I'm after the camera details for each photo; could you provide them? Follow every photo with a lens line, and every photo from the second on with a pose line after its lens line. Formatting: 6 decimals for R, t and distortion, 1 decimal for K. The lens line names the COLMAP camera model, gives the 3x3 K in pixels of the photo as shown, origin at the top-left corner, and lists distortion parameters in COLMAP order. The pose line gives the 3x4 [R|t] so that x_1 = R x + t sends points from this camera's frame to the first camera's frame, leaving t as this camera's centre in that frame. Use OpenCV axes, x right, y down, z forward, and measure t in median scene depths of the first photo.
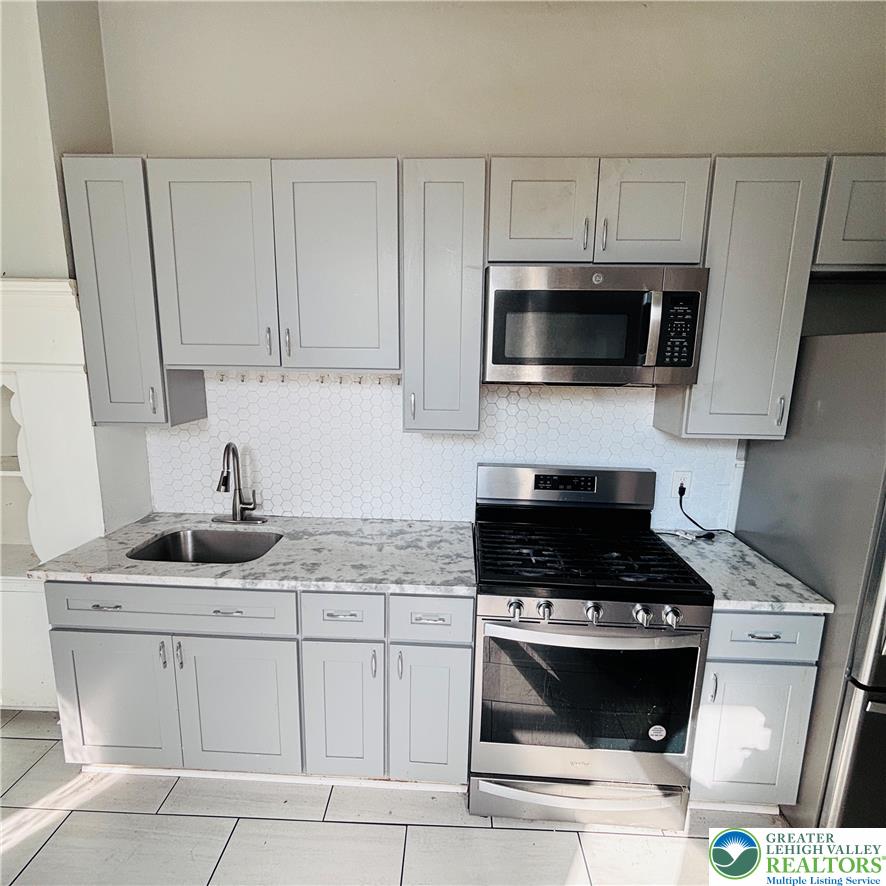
lens RADIAL K [[478.1, 0, 442.9], [0, 478.1, 441.4], [0, 0, 1]] dist [-0.001468, 0.002652]
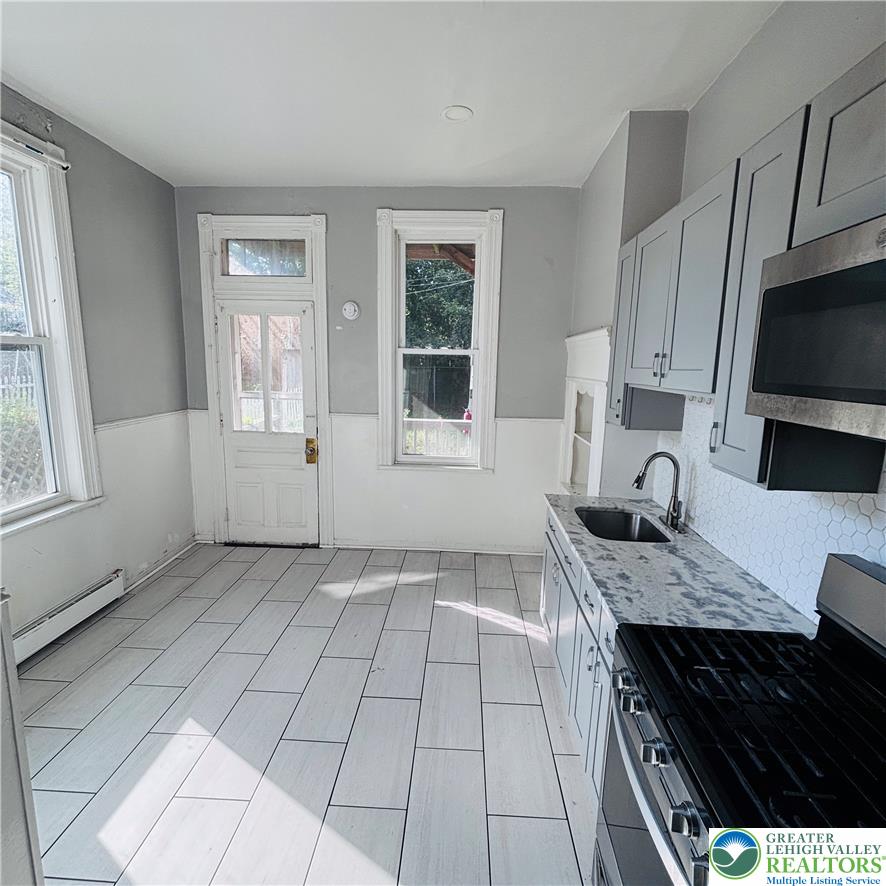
lens RADIAL K [[476.0, 0, 443.0], [0, 476.0, 443.0], [0, 0, 1]] dist [0.013156, -0.017511]
pose [[-0.024493, 0.148472, -0.988613, 0.837894], [-0.205377, 0.967069, 0.150325, -0.097300], [0.978376, 0.206721, 0.006807, 0.556599]]
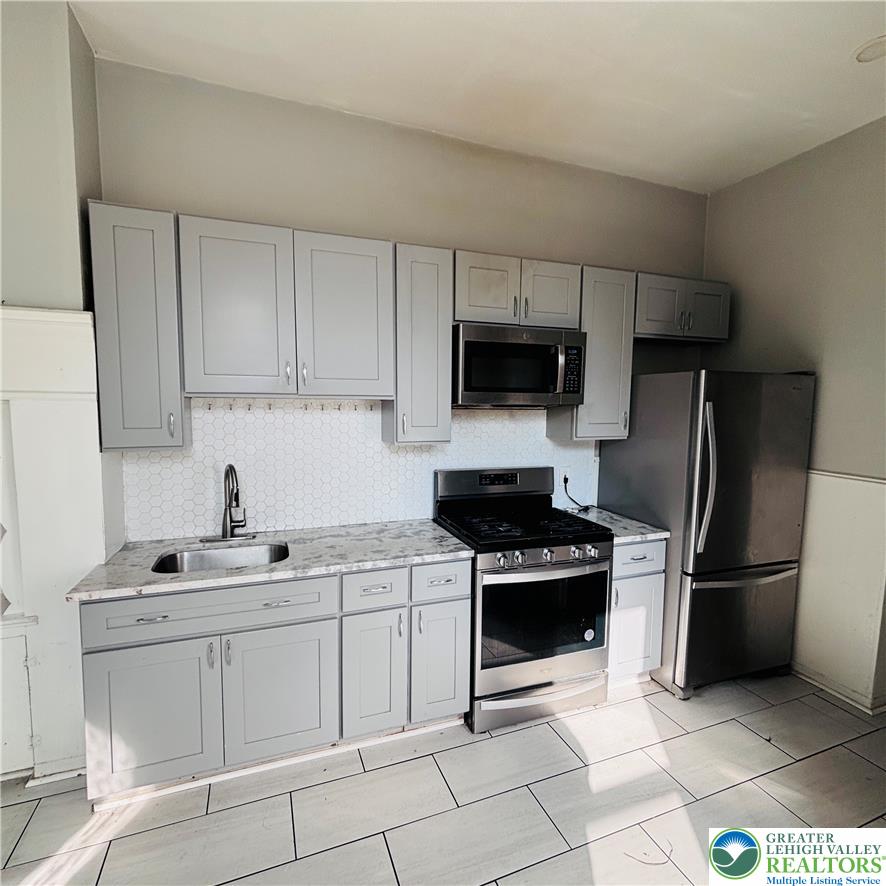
lens RADIAL K [[478.1, 0, 442.9], [0, 478.1, 441.4], [0, 0, 1]] dist [-0.001468, 0.002652]
pose [[0.920424, -0.038791, 0.388992, -0.502591], [0.074883, 0.994133, -0.078049, 0.087809], [-0.383682, 0.100967, 0.917929, -0.243079]]
